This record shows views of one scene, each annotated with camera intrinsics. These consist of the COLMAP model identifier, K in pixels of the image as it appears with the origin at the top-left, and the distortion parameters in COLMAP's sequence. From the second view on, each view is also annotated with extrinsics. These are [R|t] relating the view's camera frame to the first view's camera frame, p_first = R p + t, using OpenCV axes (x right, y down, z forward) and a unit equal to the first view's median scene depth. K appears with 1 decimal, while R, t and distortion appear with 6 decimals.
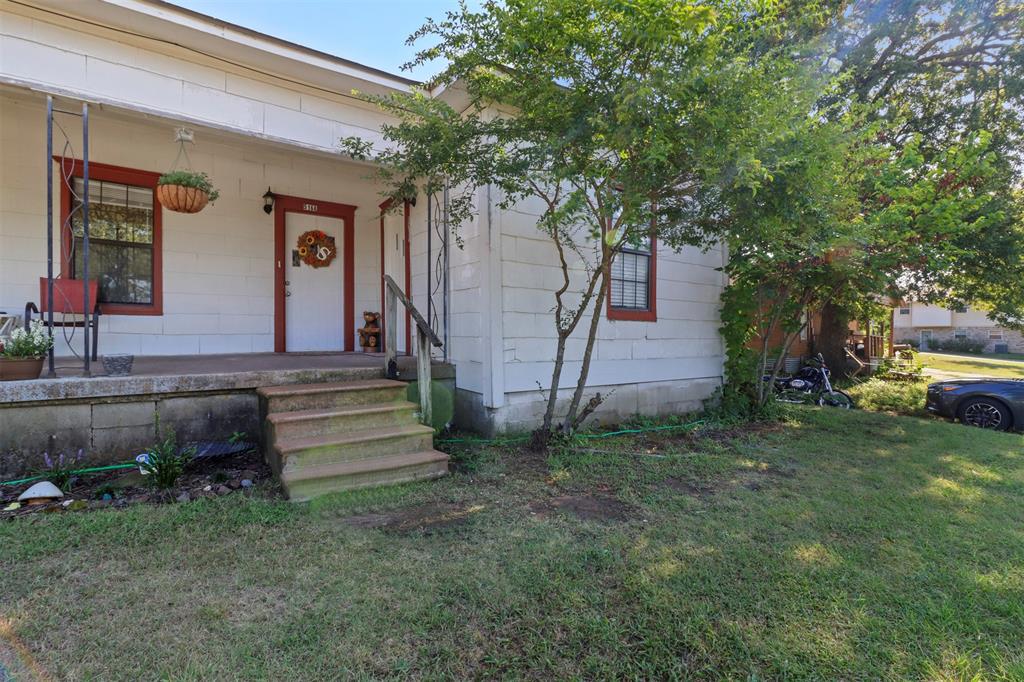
lens RADIAL K [[476.2, 0, 512.3], [0, 476.2, 340.1], [0, 0, 1]] dist [0.004116, -0.000275]
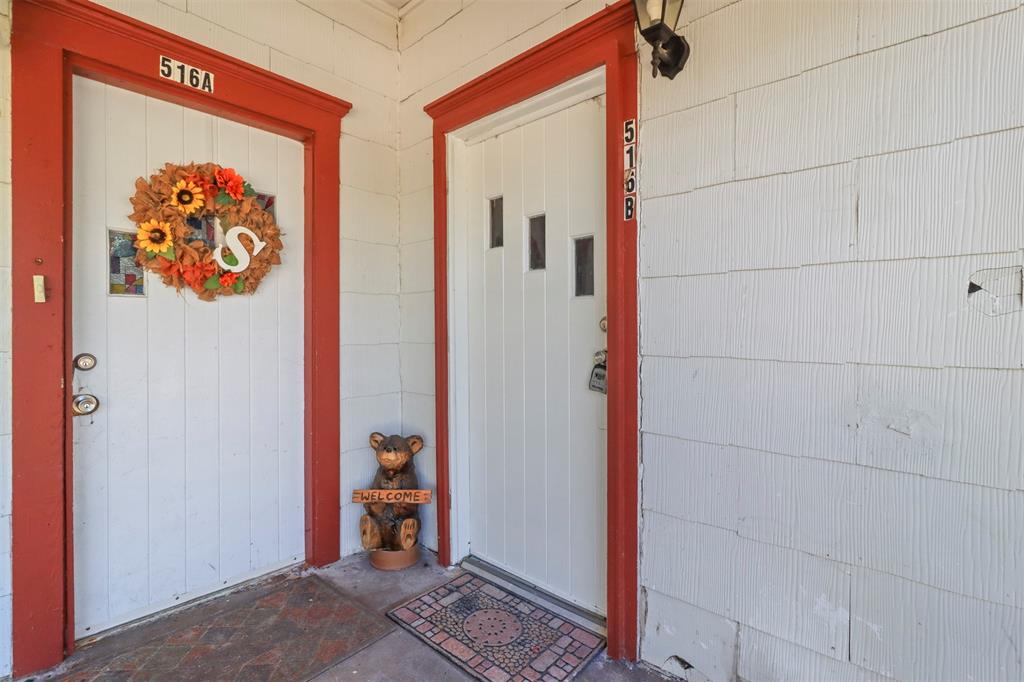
lens RADIAL K [[476.2, 0, 512.3], [0, 476.2, 338.8], [0, 0, 1]] dist [0.004116, -0.000275]
pose [[0.969901, 0.002287, 0.243491, -0.306112], [-0.003697, 0.999979, 0.005331, -0.129901], [-0.243473, -0.006071, 0.969889, 0.682221]]
